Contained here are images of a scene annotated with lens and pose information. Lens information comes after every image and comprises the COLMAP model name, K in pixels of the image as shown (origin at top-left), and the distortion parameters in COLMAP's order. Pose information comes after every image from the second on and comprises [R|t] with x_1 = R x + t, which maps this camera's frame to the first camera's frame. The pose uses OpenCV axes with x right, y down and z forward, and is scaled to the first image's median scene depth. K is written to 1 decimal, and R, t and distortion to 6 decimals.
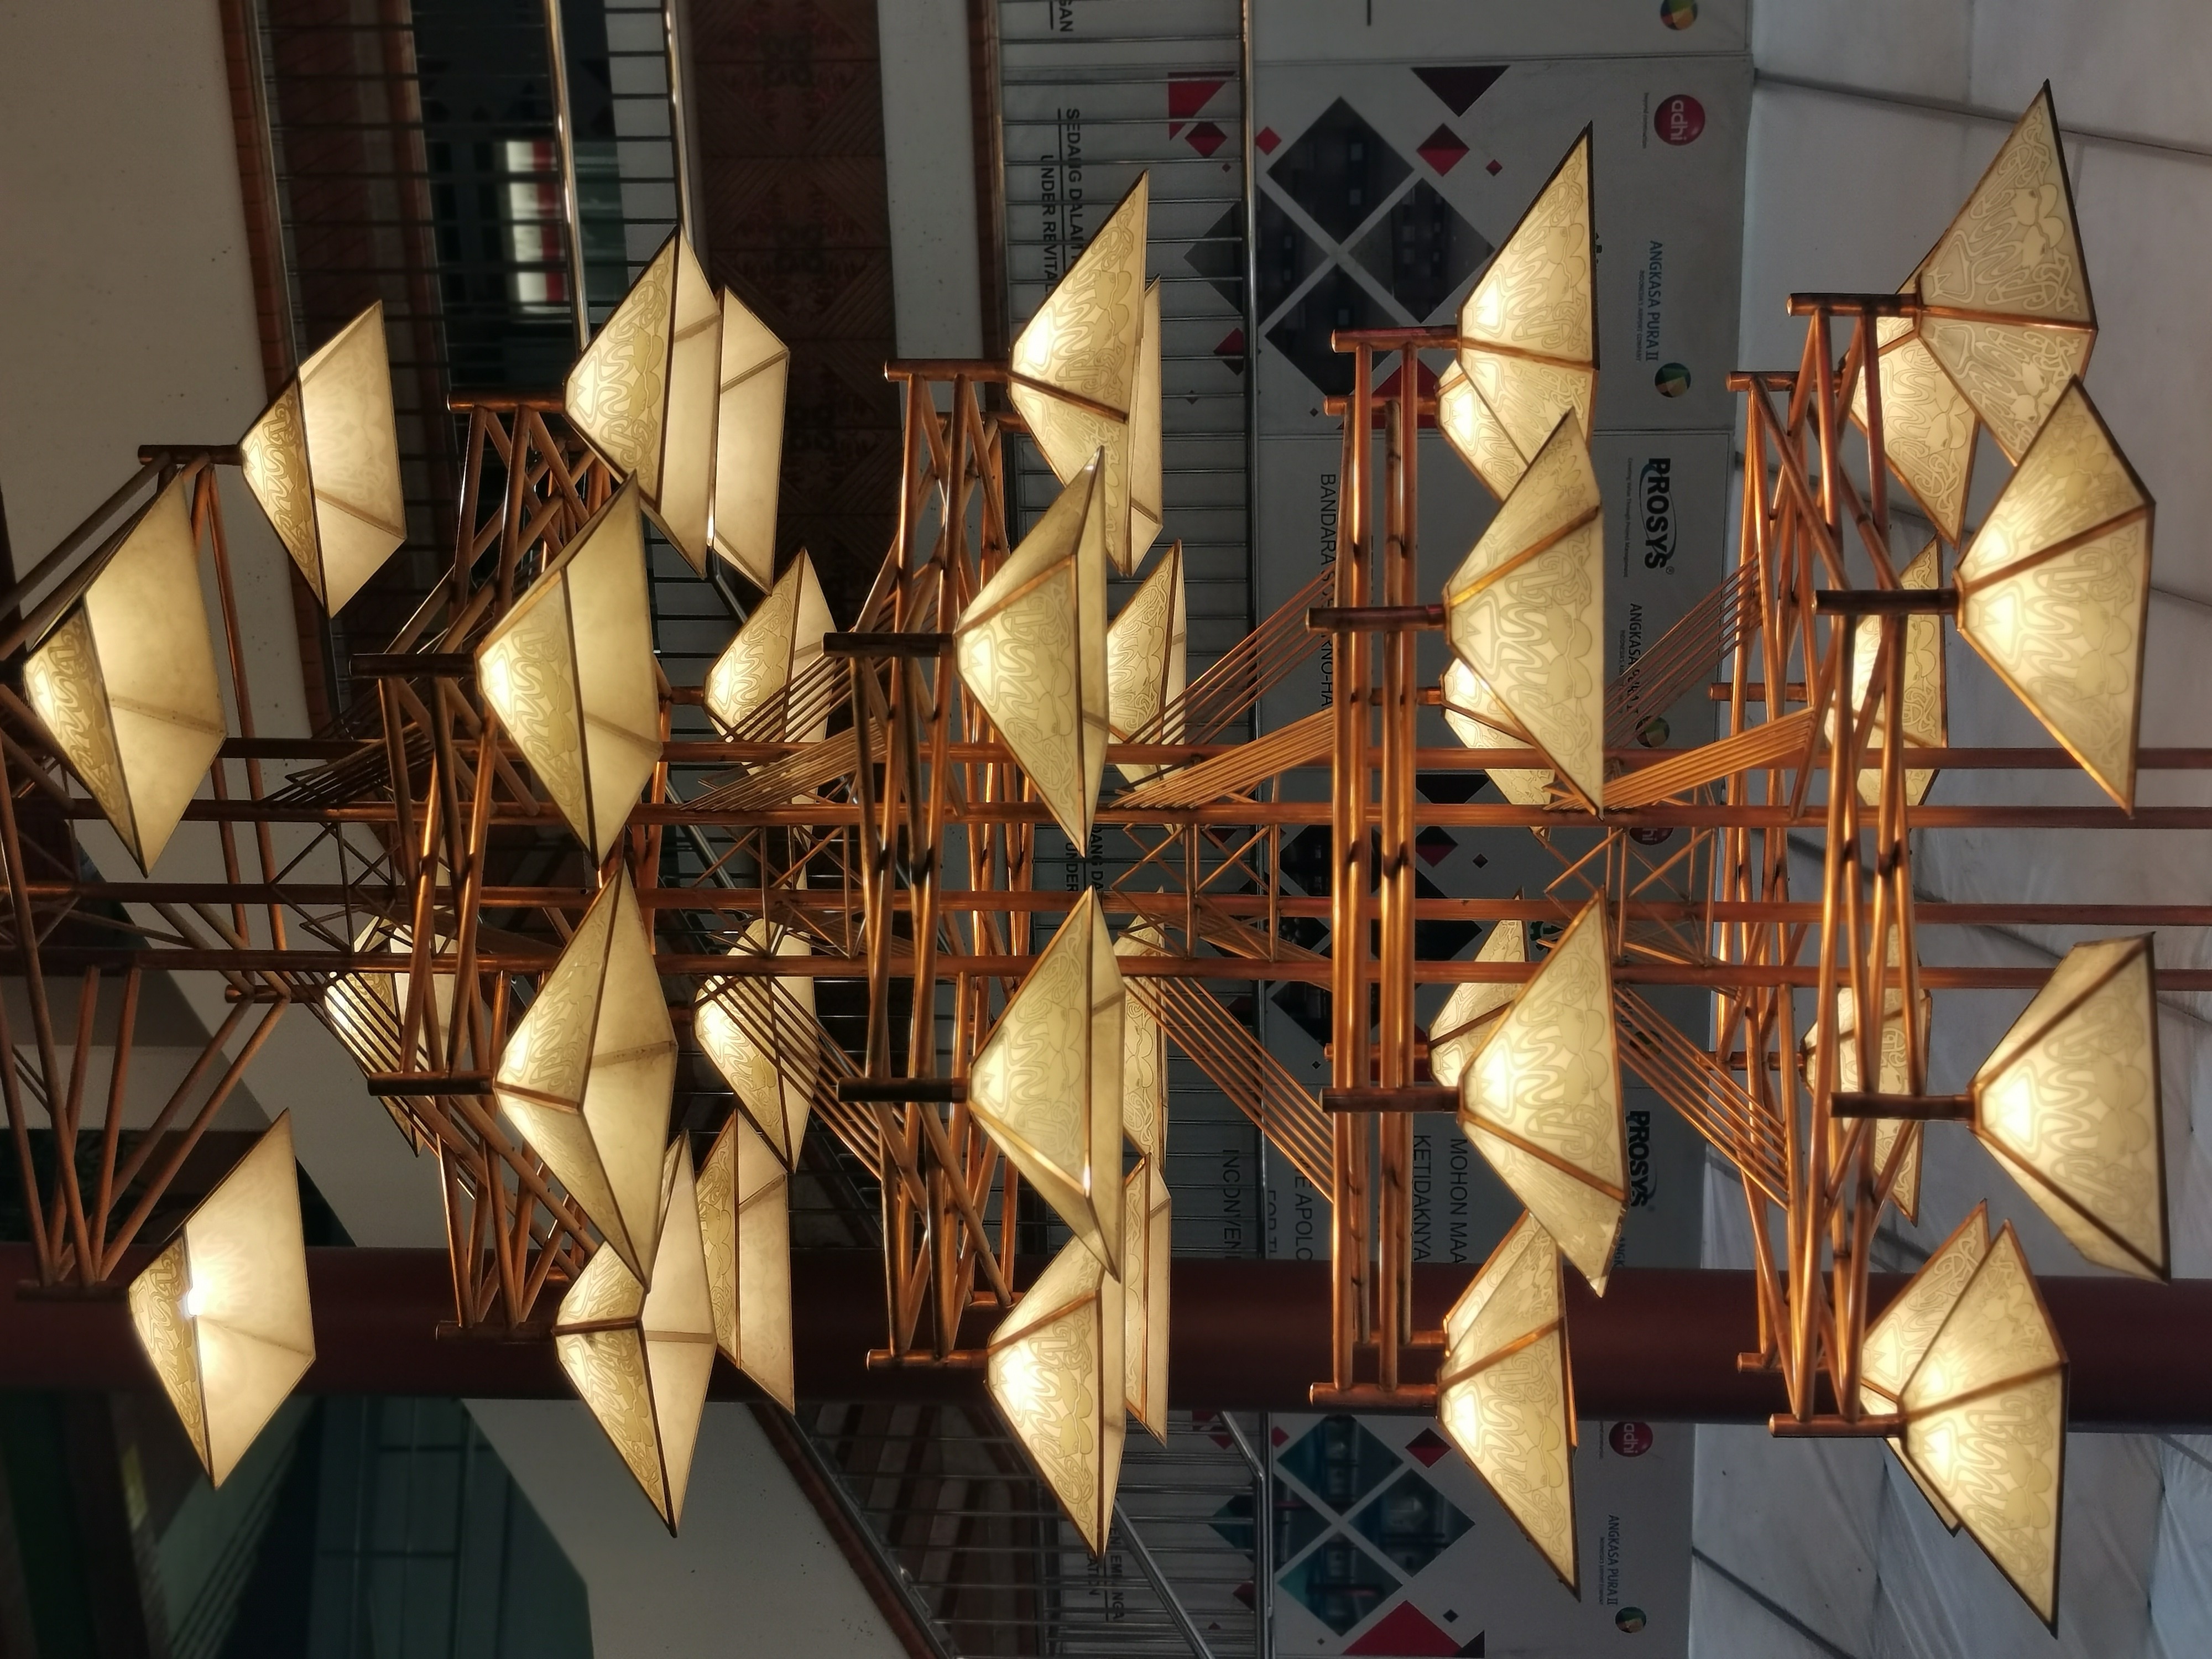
lens RADIAL K [[3371.3, 0, 1199.8], [0, 3371.3, 824.5], [0, 0, 1]] dist [0.117098, -0.400751]
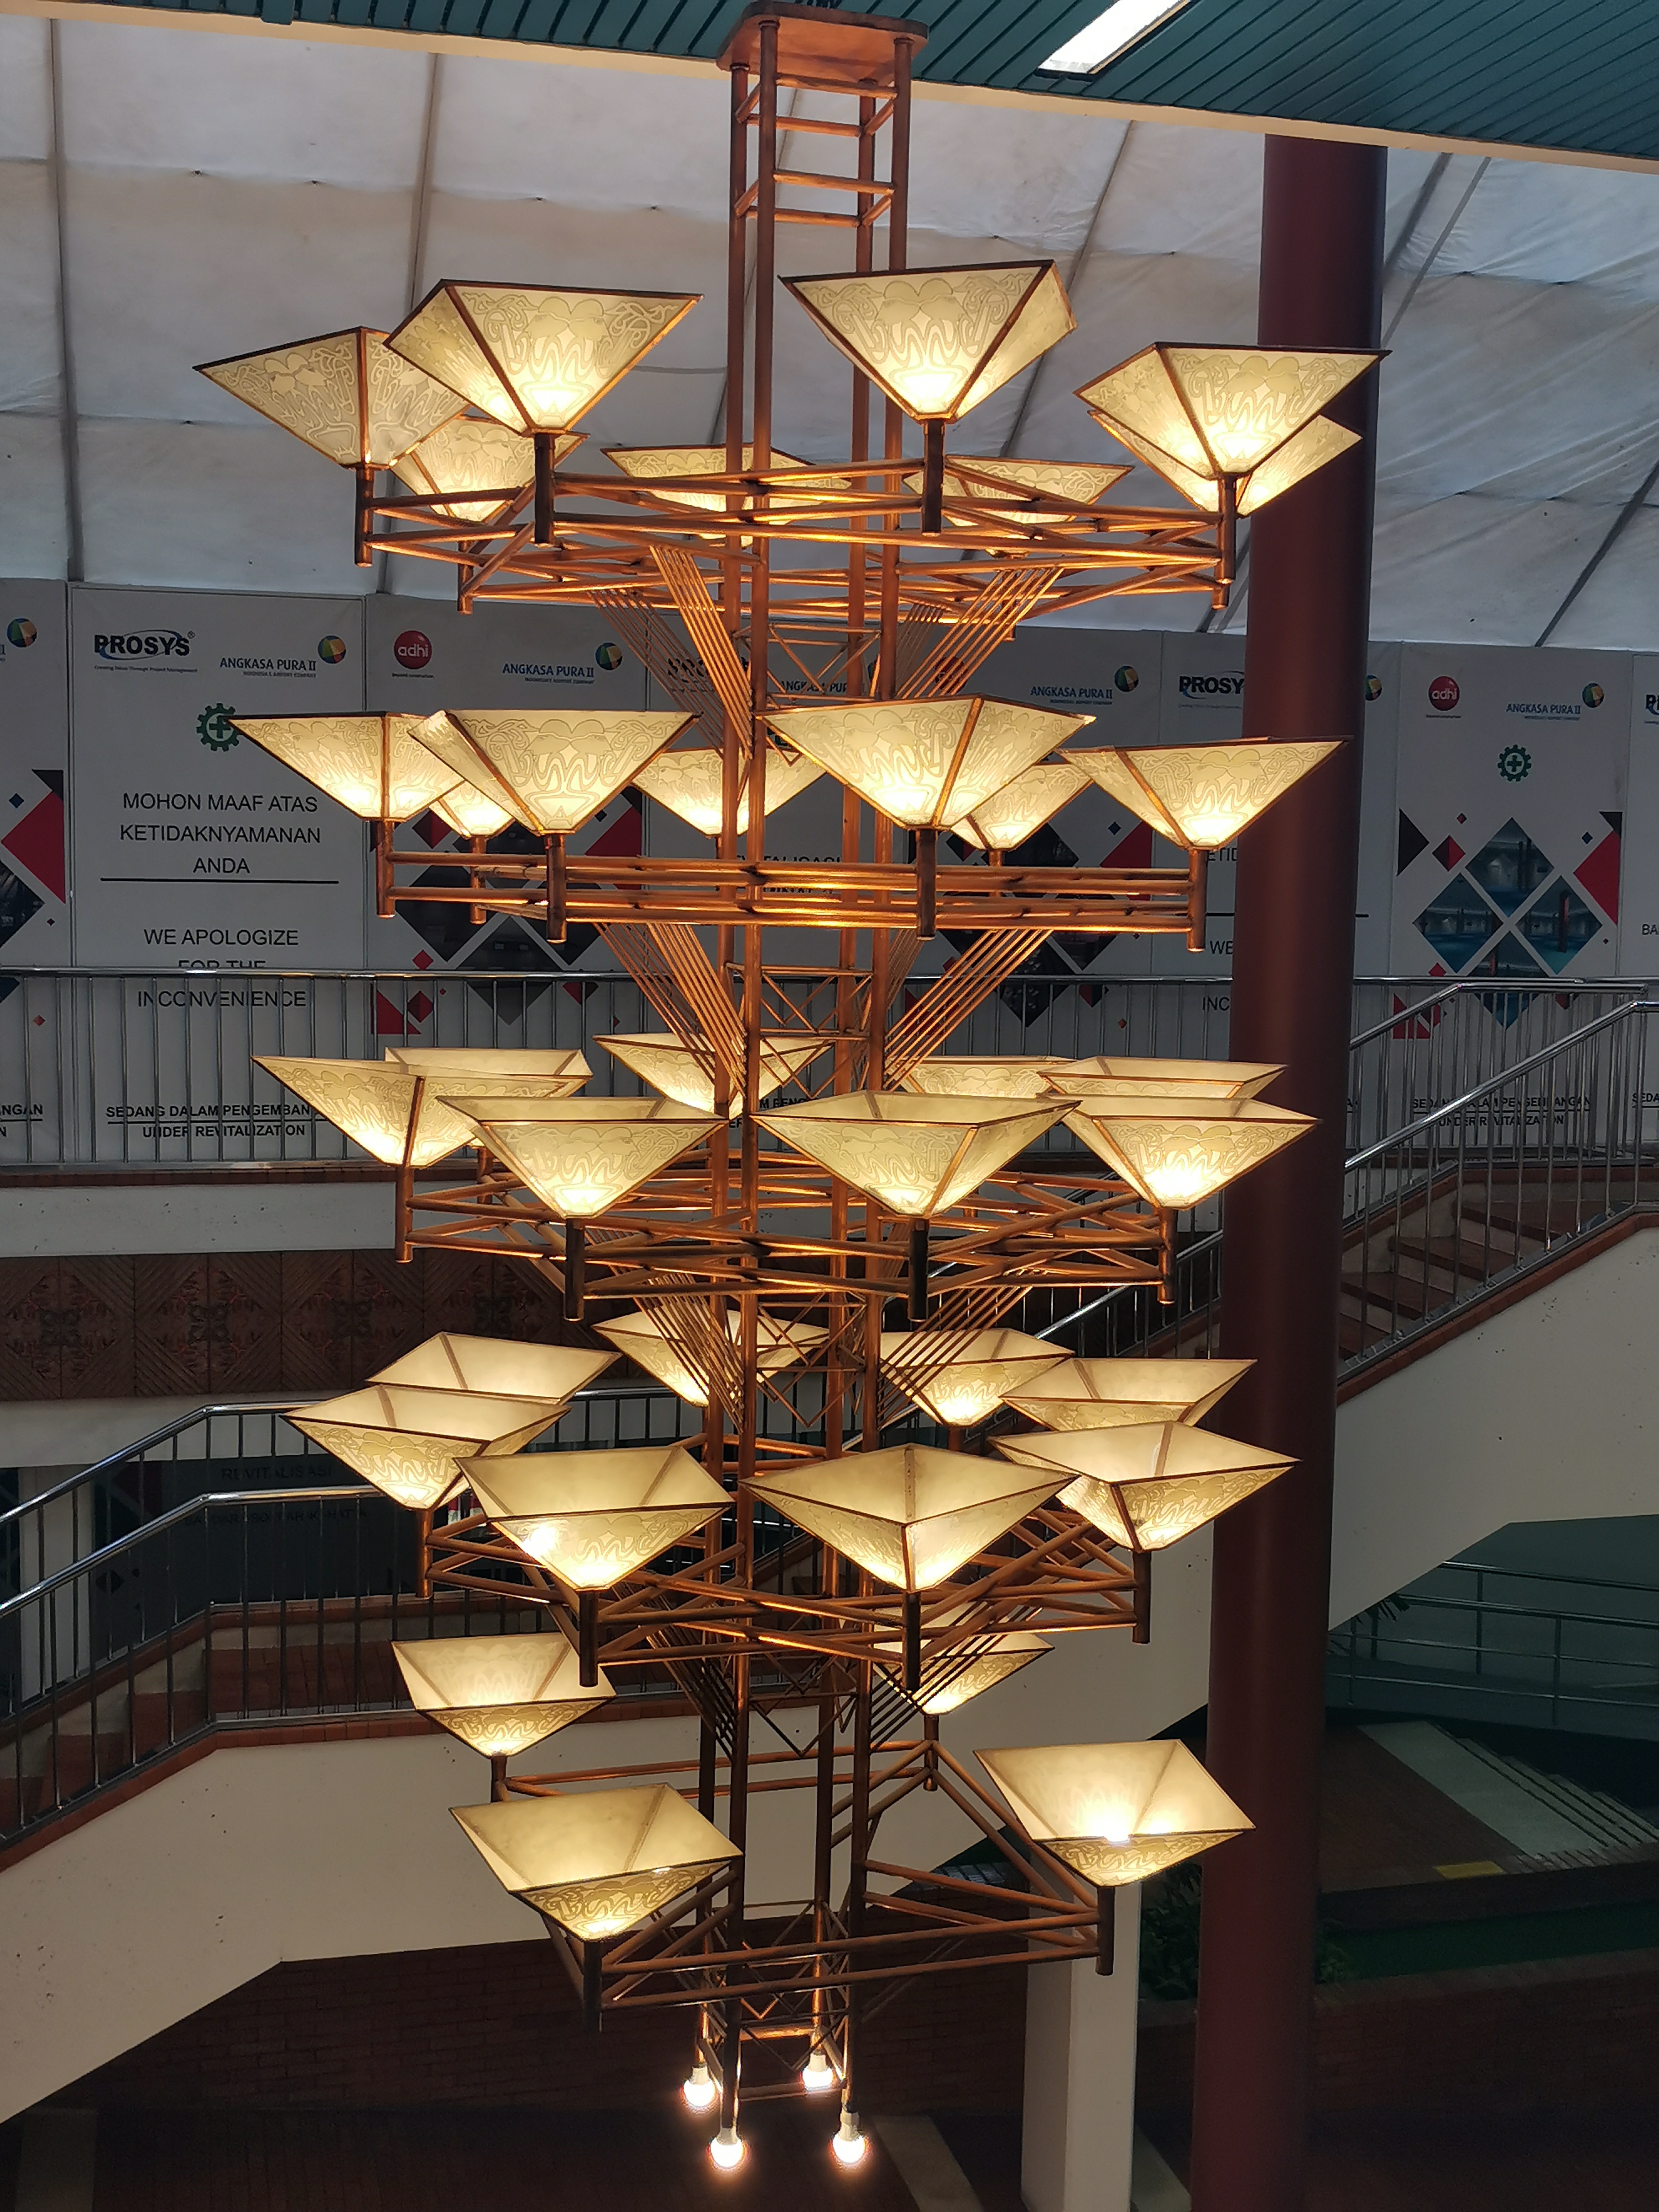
lens RADIAL K [[2511.5, 0, 944.7], [0, 2511.5, 1016.3], [0, 0, 1]] dist [0.124132, -0.534145]
pose [[0.022040, -0.999752, -0.003326, 0.009088], [0.992348, 0.022281, -0.121443, 0.187037], [0.121487, -0.000624, 0.992593, 0.062726]]
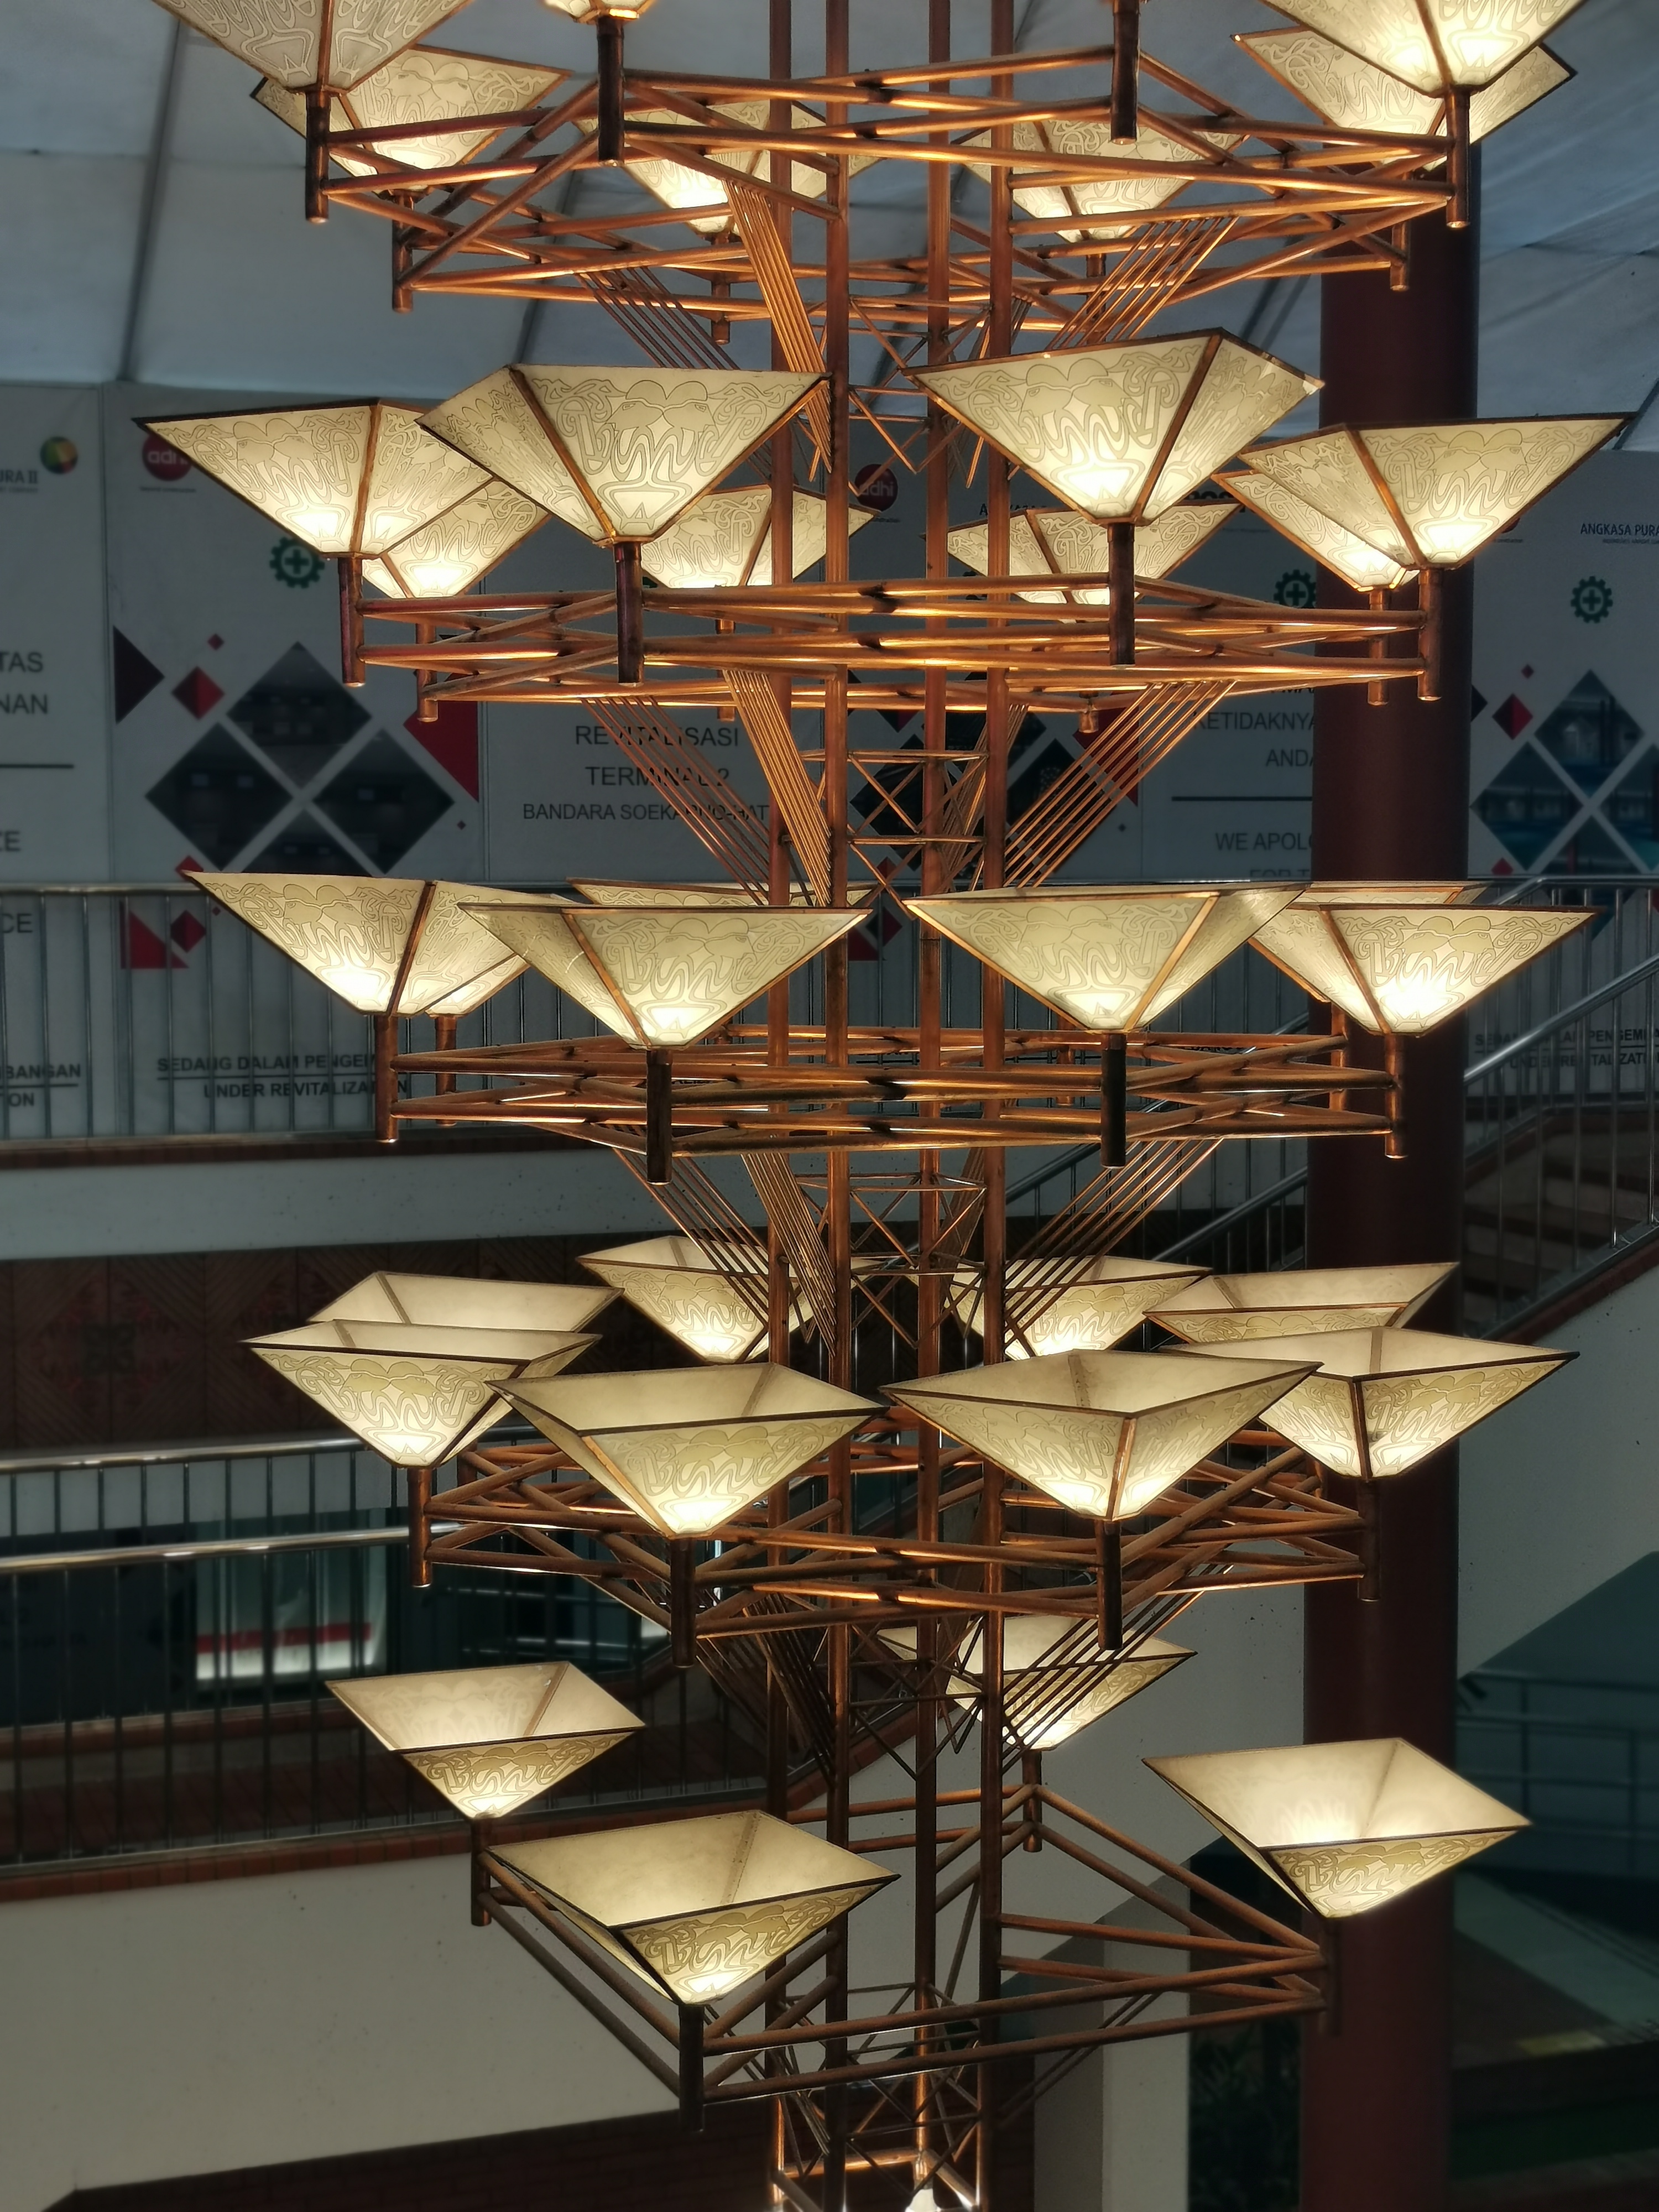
lens RADIAL K [[3352.2, 0, 829.5], [0, 3352.2, 1106.0], [0, 0, 1]] dist [0.141590, -0.681996]
pose [[-0.002620, -0.999927, 0.011789, -0.094115], [0.999552, -0.002970, -0.029773, 0.023752], [0.029805, 0.011706, 0.999487, 0.024926]]
